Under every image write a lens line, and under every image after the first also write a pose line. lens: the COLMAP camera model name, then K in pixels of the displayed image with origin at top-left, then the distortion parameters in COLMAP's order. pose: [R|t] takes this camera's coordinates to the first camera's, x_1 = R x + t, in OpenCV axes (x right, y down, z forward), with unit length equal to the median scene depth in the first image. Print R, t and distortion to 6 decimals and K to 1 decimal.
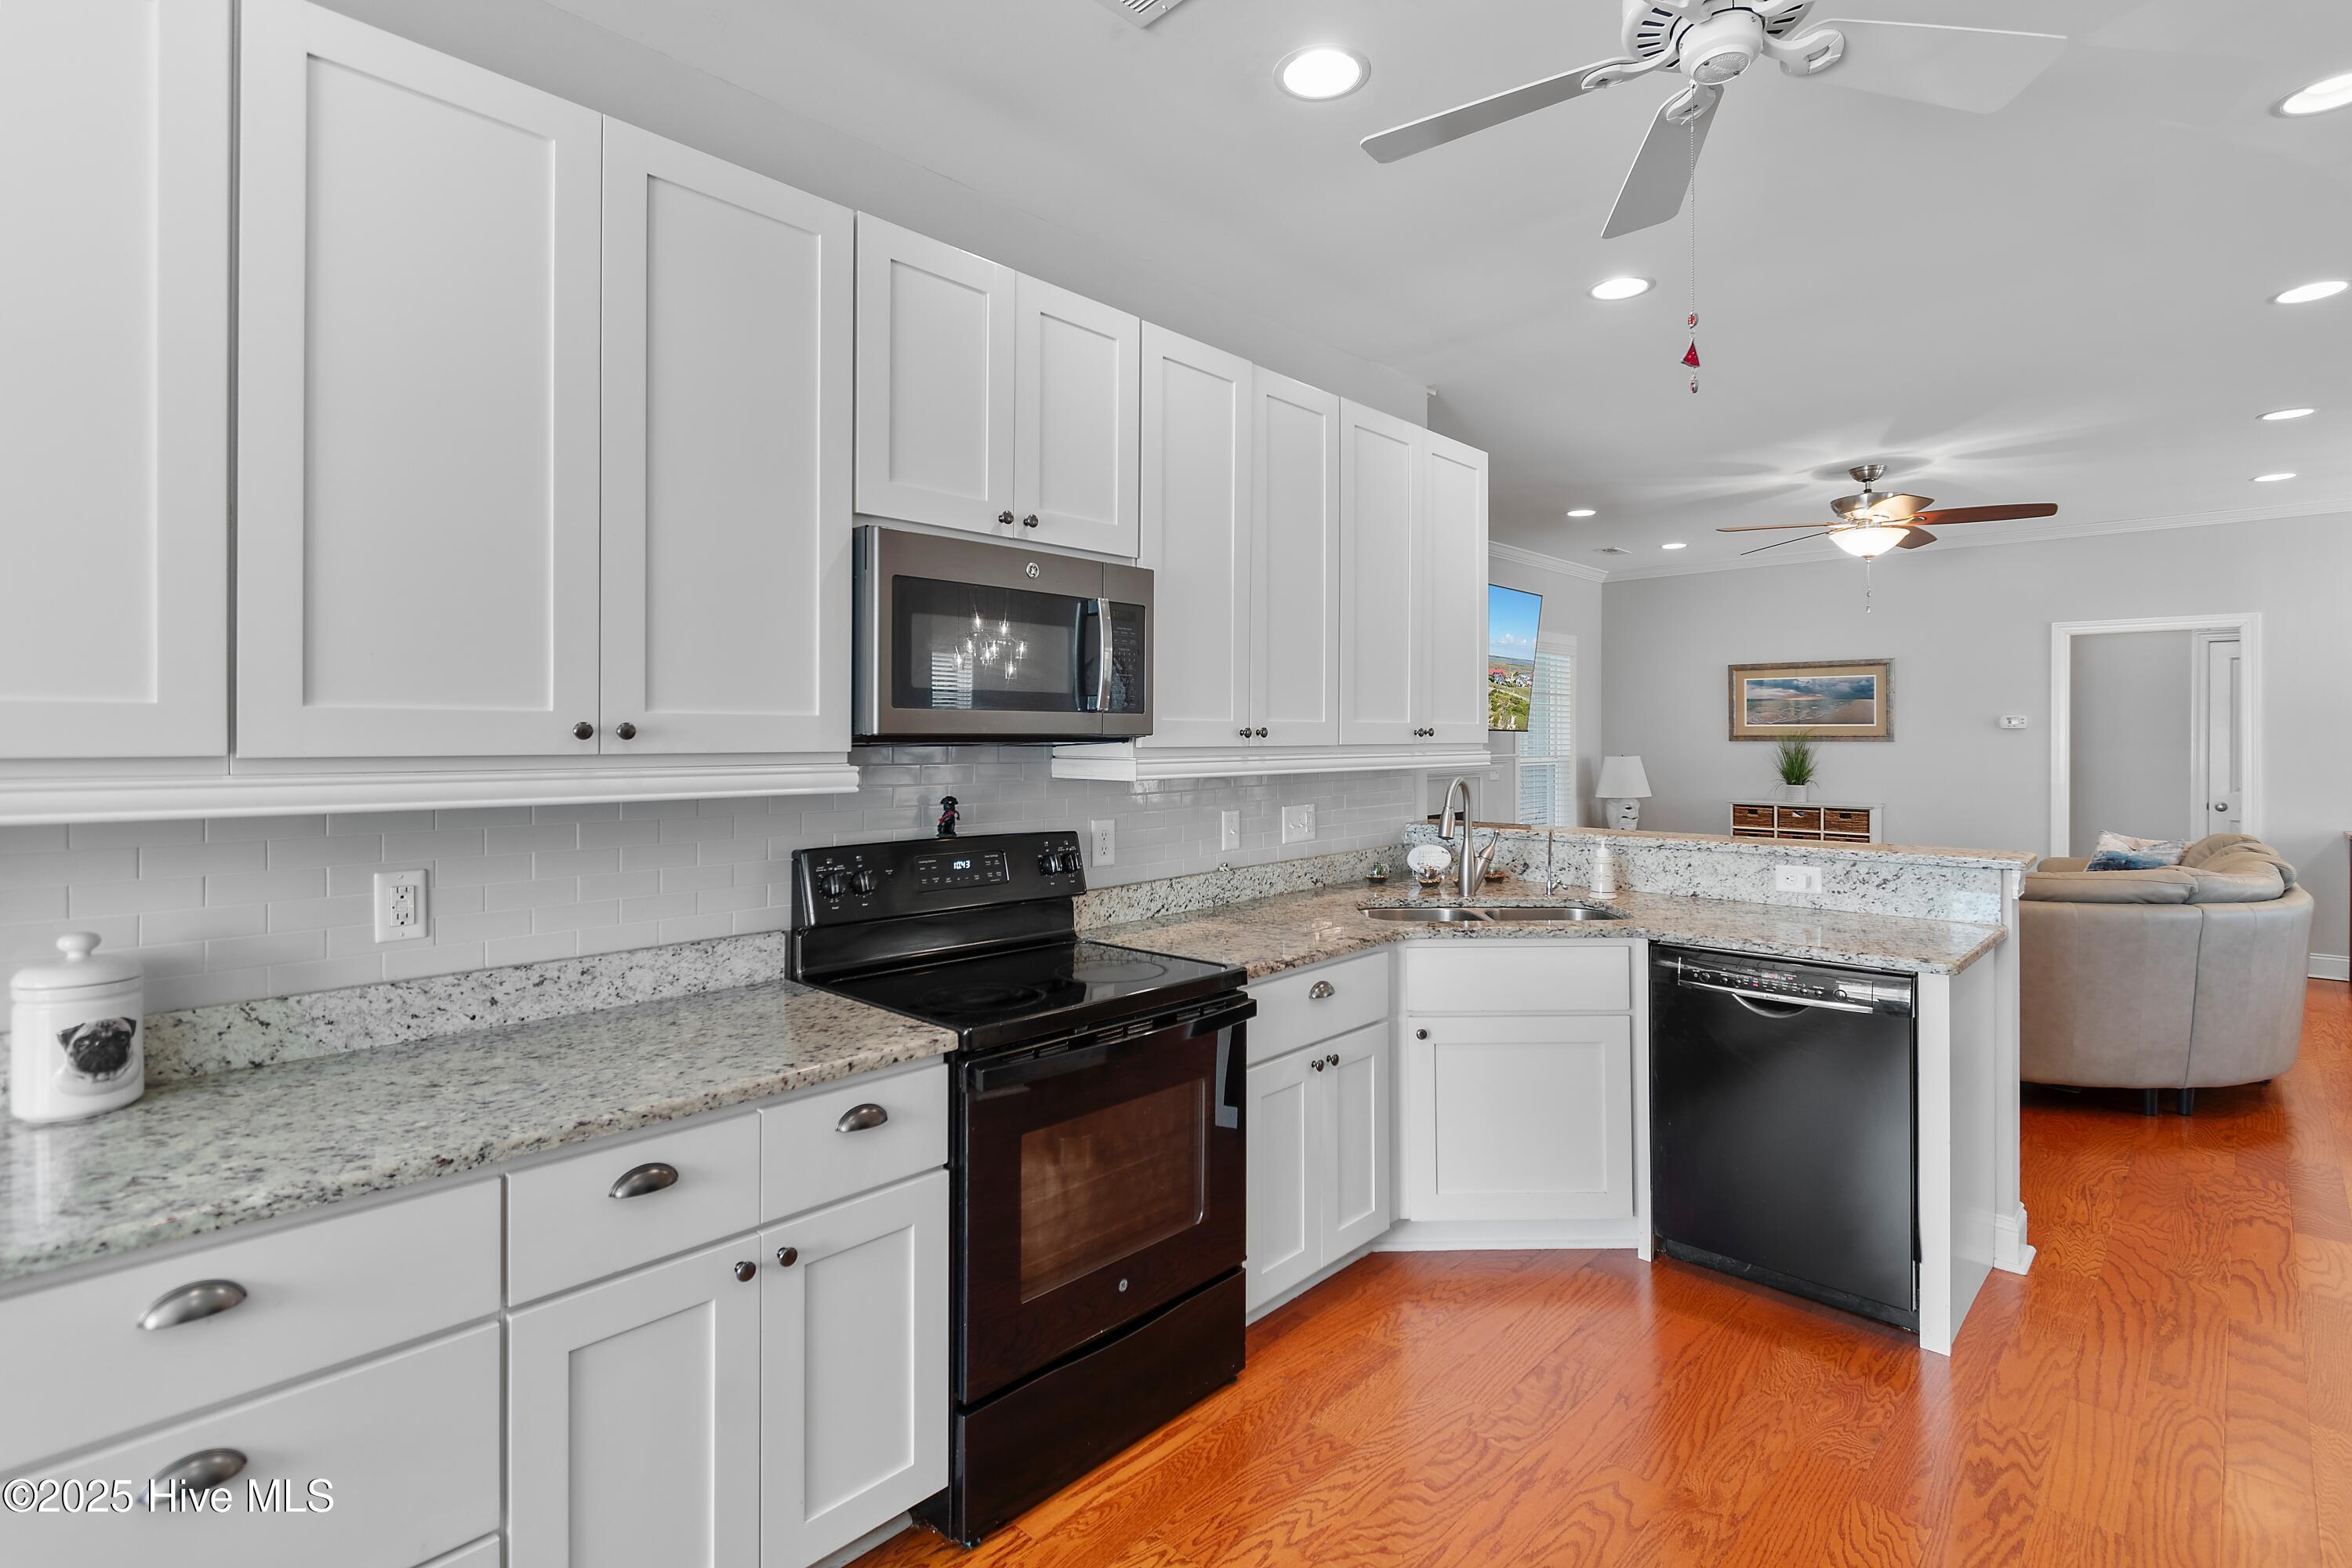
lens RADIAL K [[1134.6, 0, 1172.7], [0, 1134.6, 736.9], [0, 0, 1]] dist [0.004760, -0.003180]
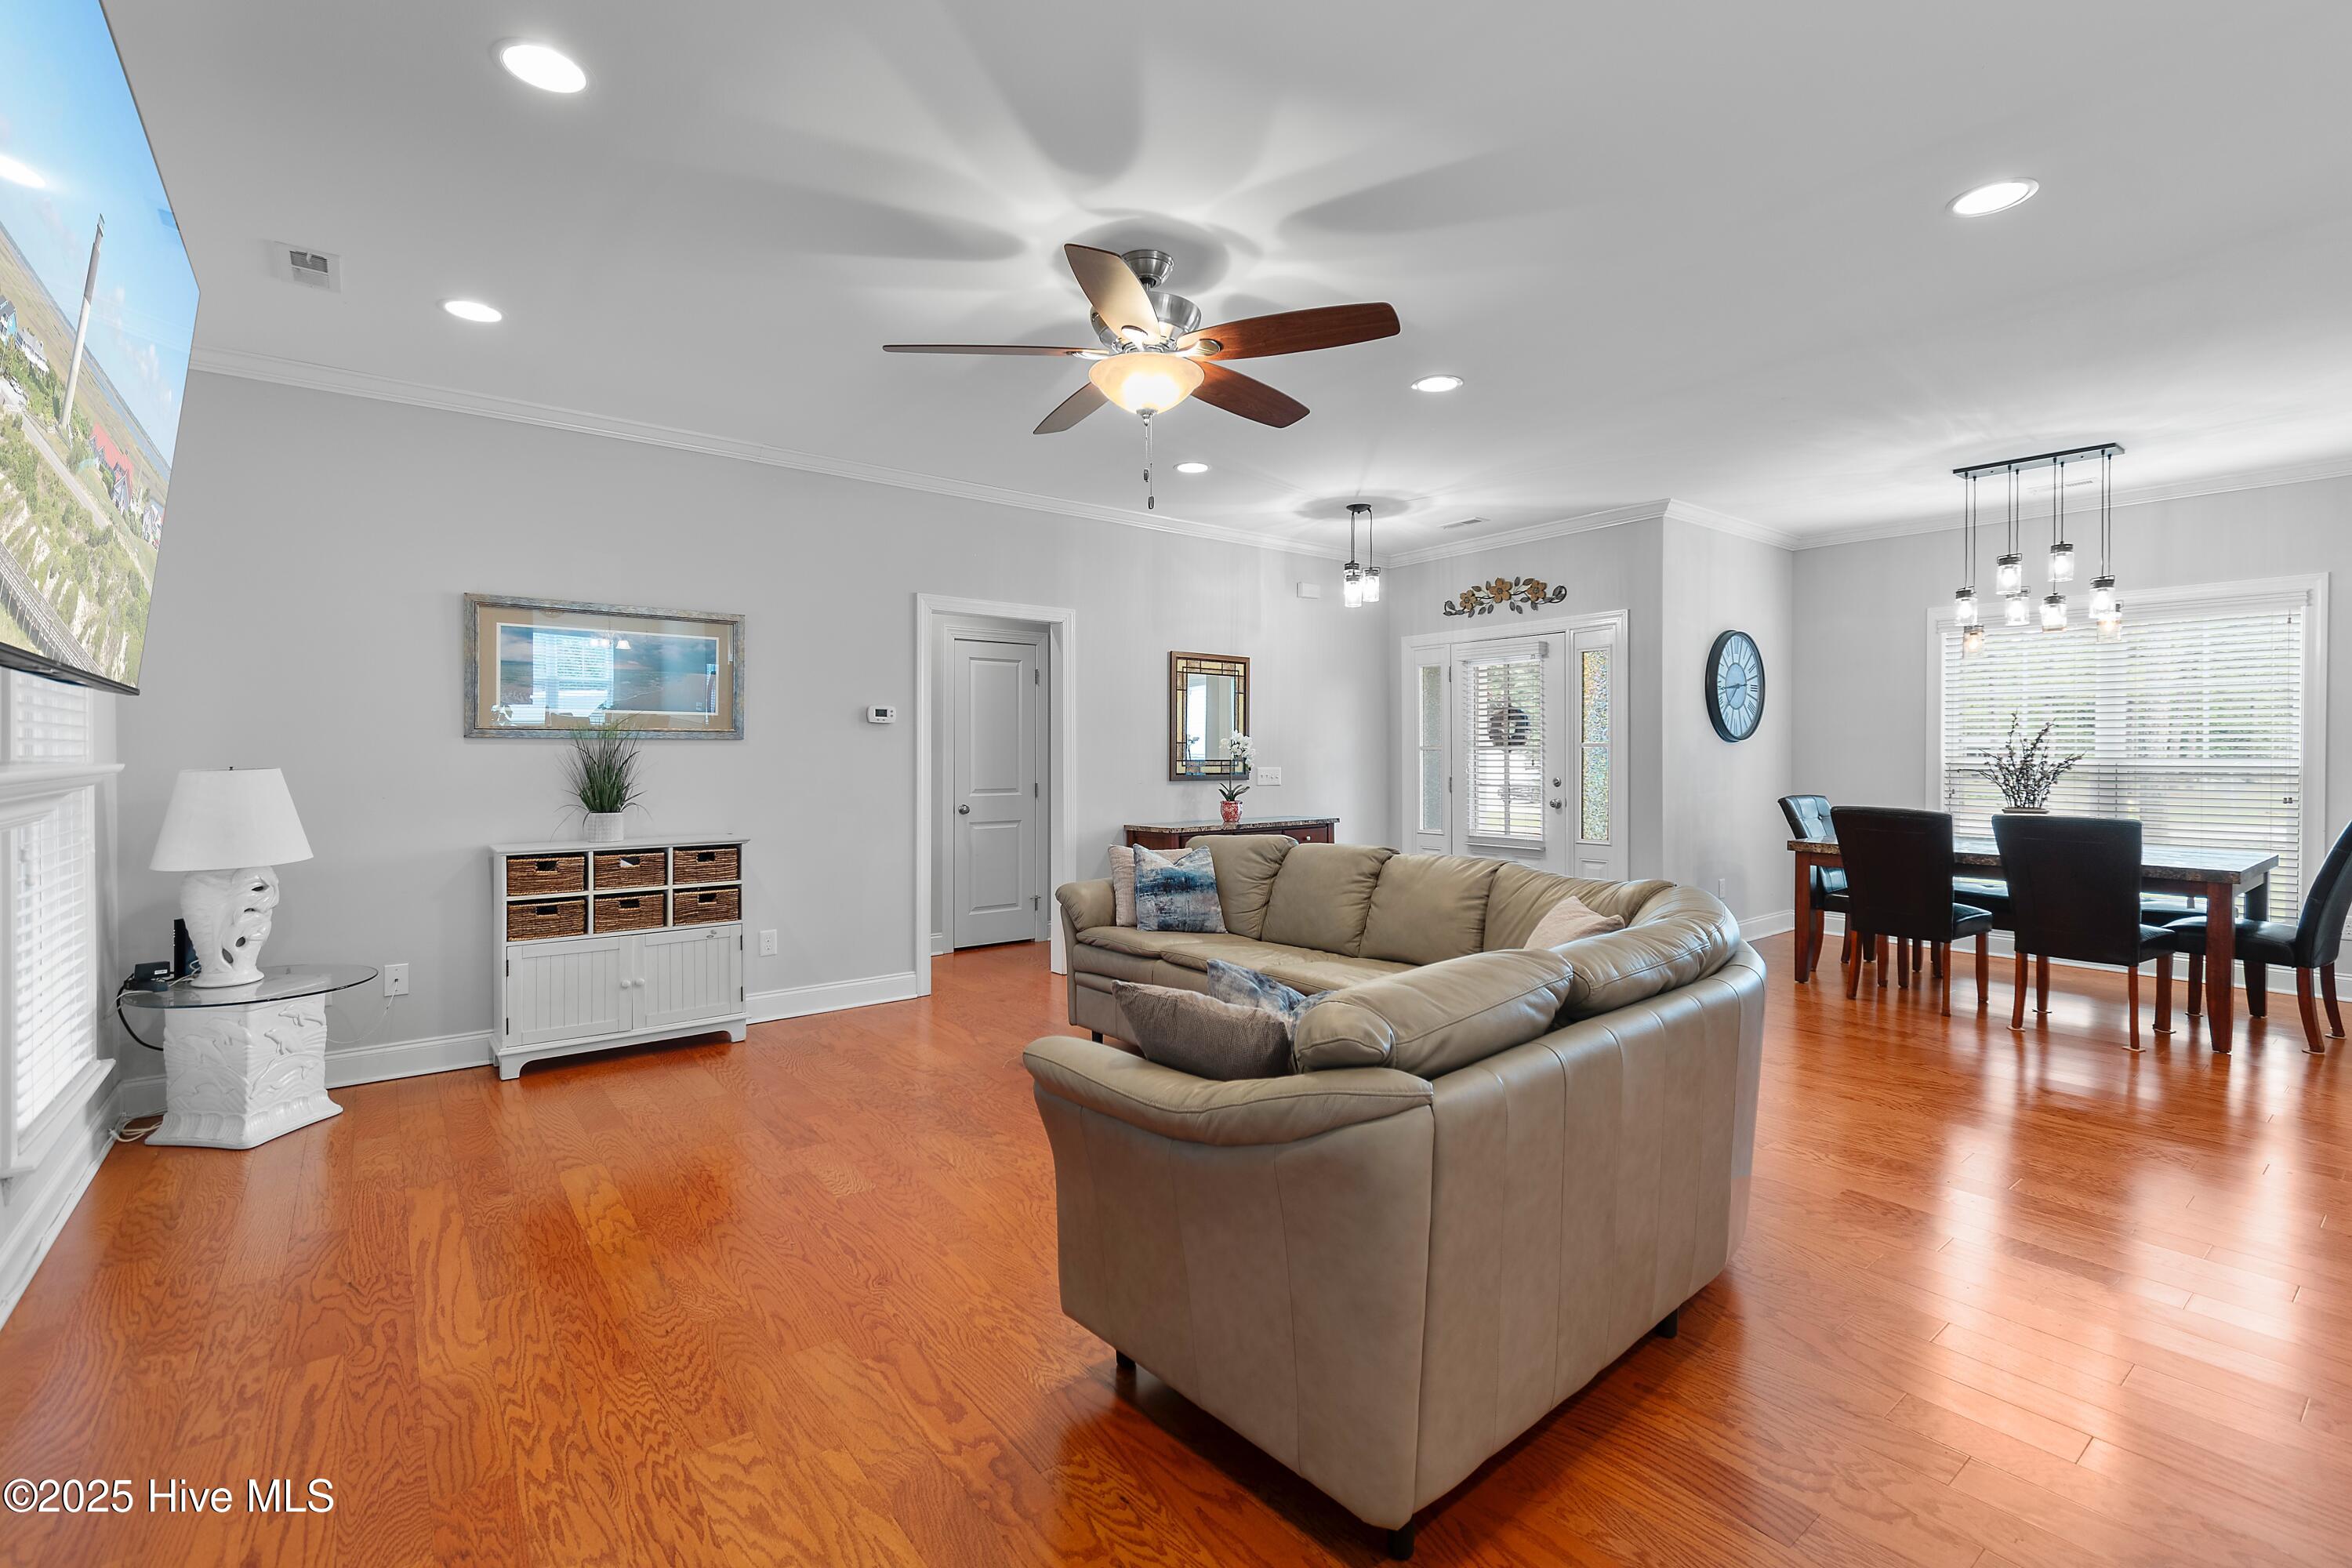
lens RADIAL K [[1042.2, 0, 1200.6], [0, 1042.2, 763.3], [0, 0, 1]] dist [0.000139, -0.000331]
pose [[0.136095, -0.012213, 0.990621, 0.083107], [0.001556, 0.999925, 0.012114, 0.015741], [-0.990695, -0.000108, 0.136104, 0.910234]]
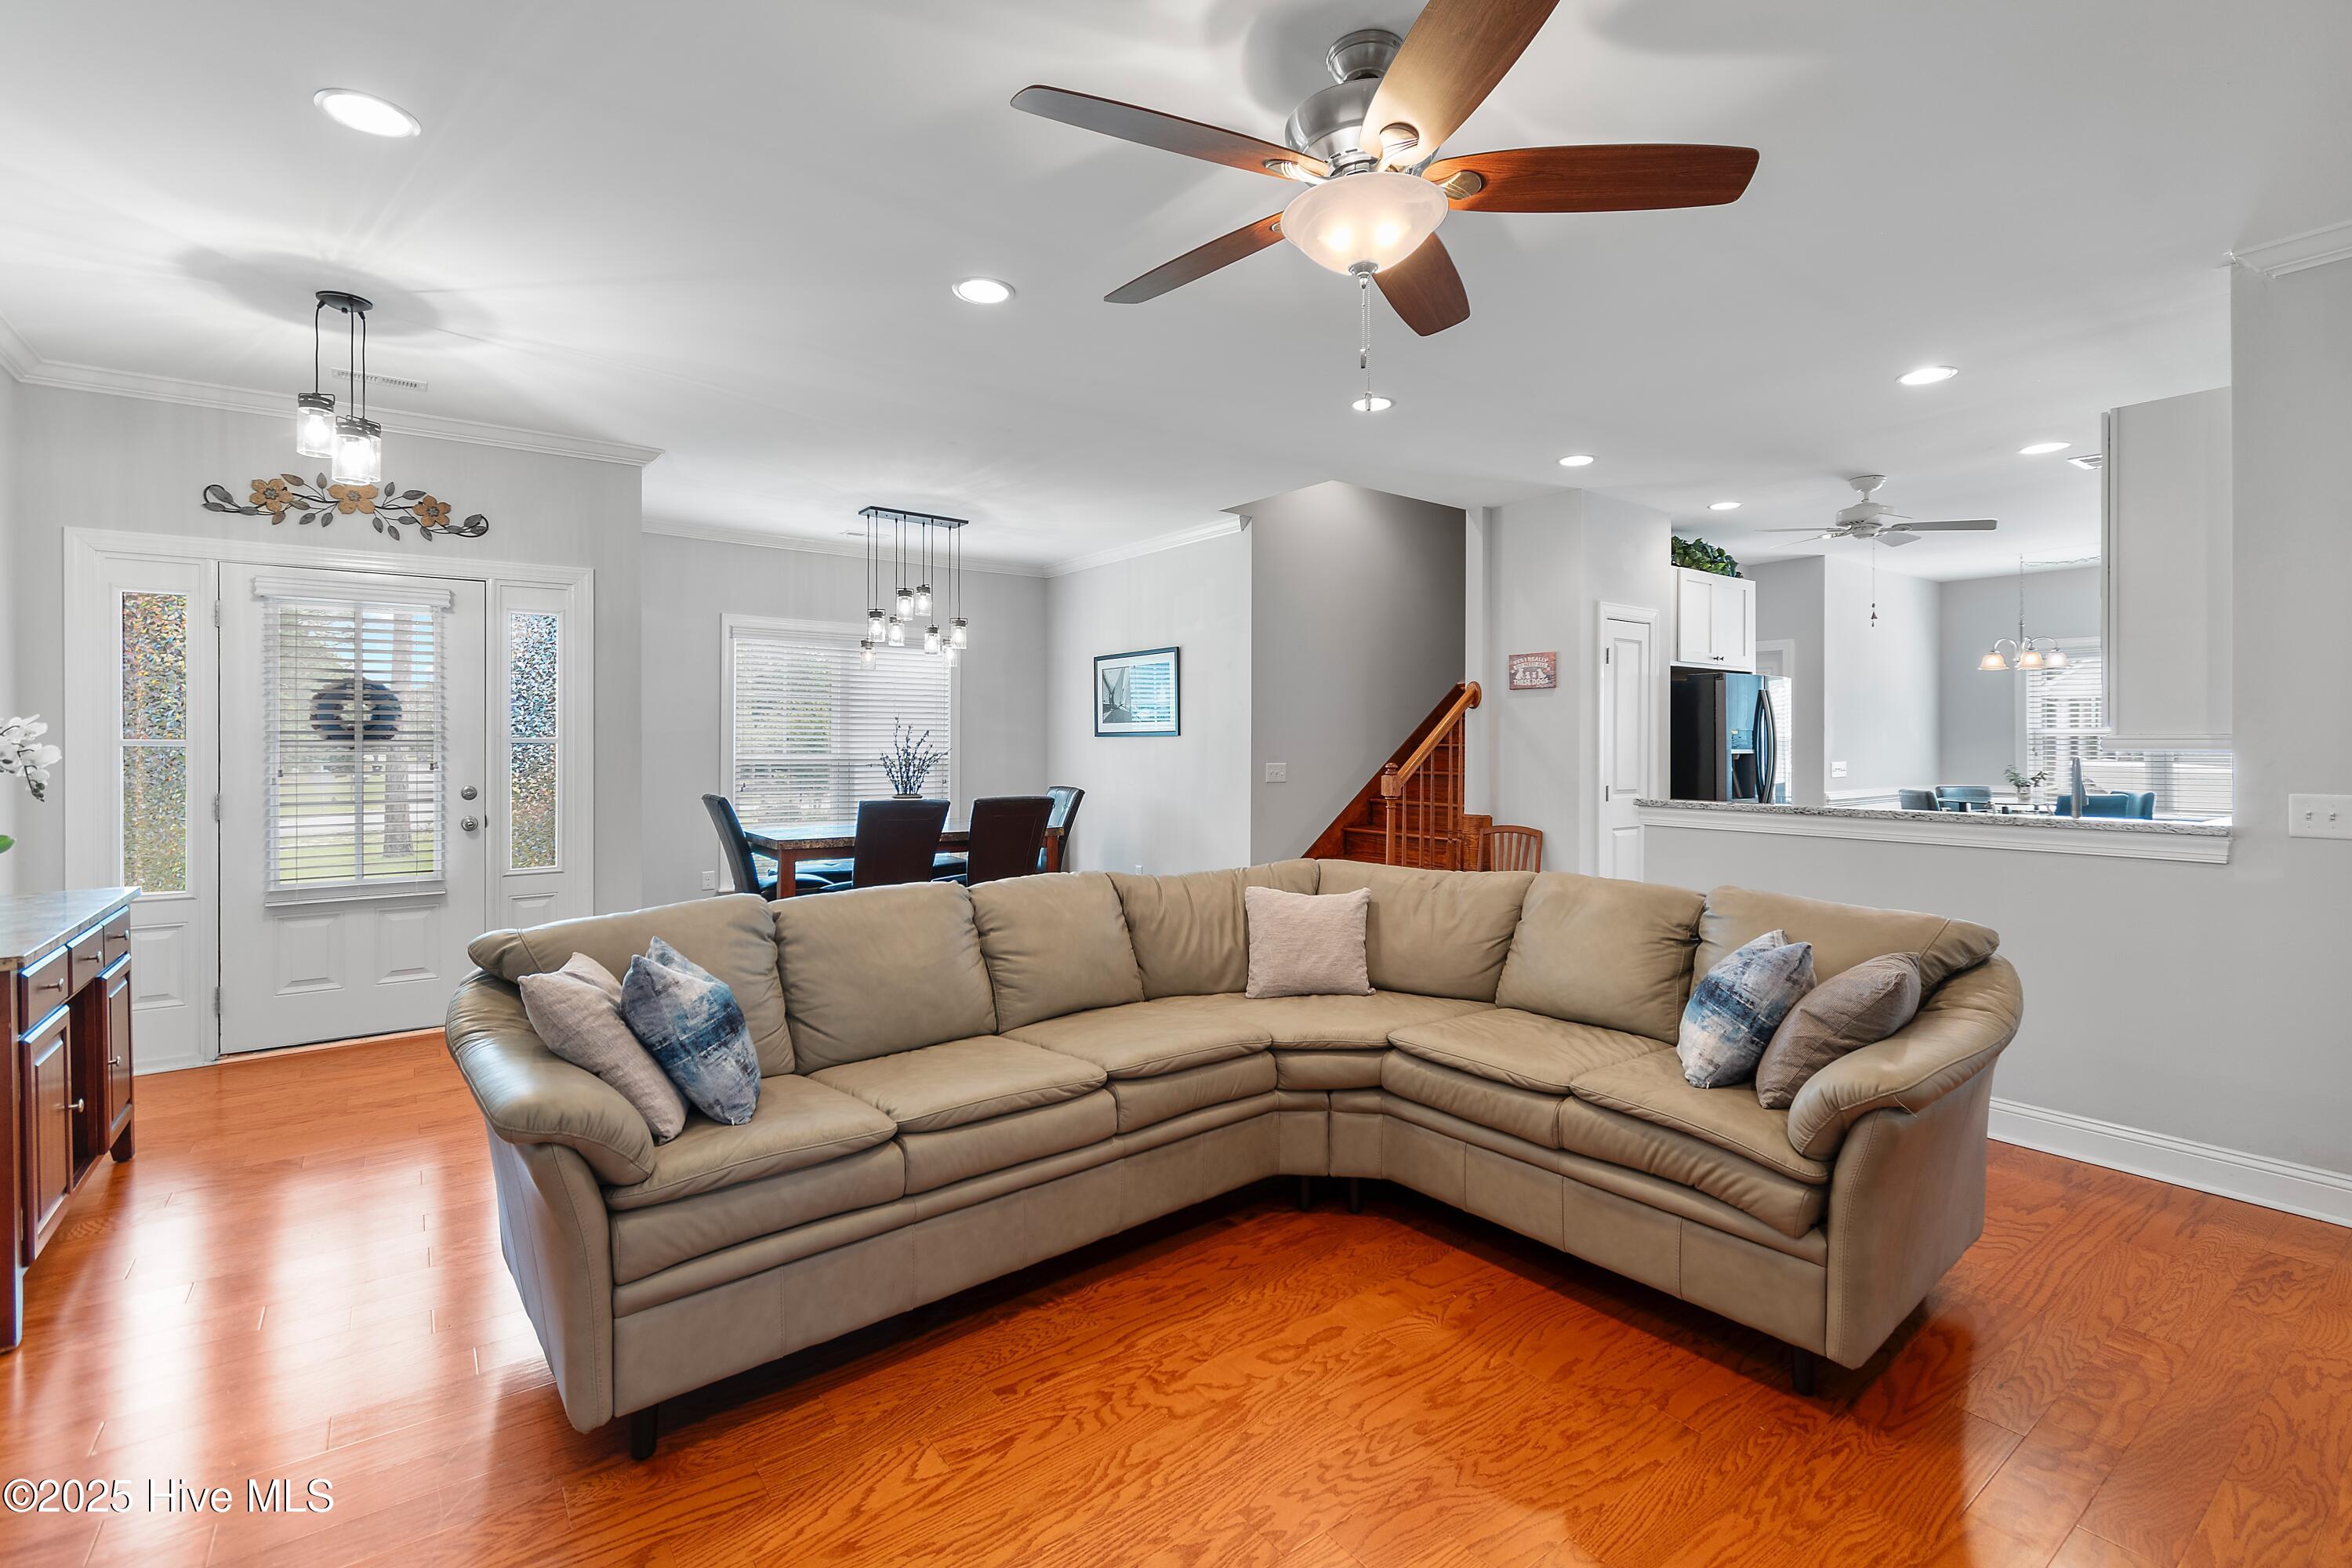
lens RADIAL K [[1042.2, 0, 1181.9], [0, 1042.2, 747.2], [0, 0, 1]] dist [0.000139, -0.000331]
pose [[-0.985321, -0.000669, 0.170708, 0.622778], [-0.000366, 0.999998, 0.001802, 0.013493], [-0.170709, 0.001713, -0.985320, 1.399530]]
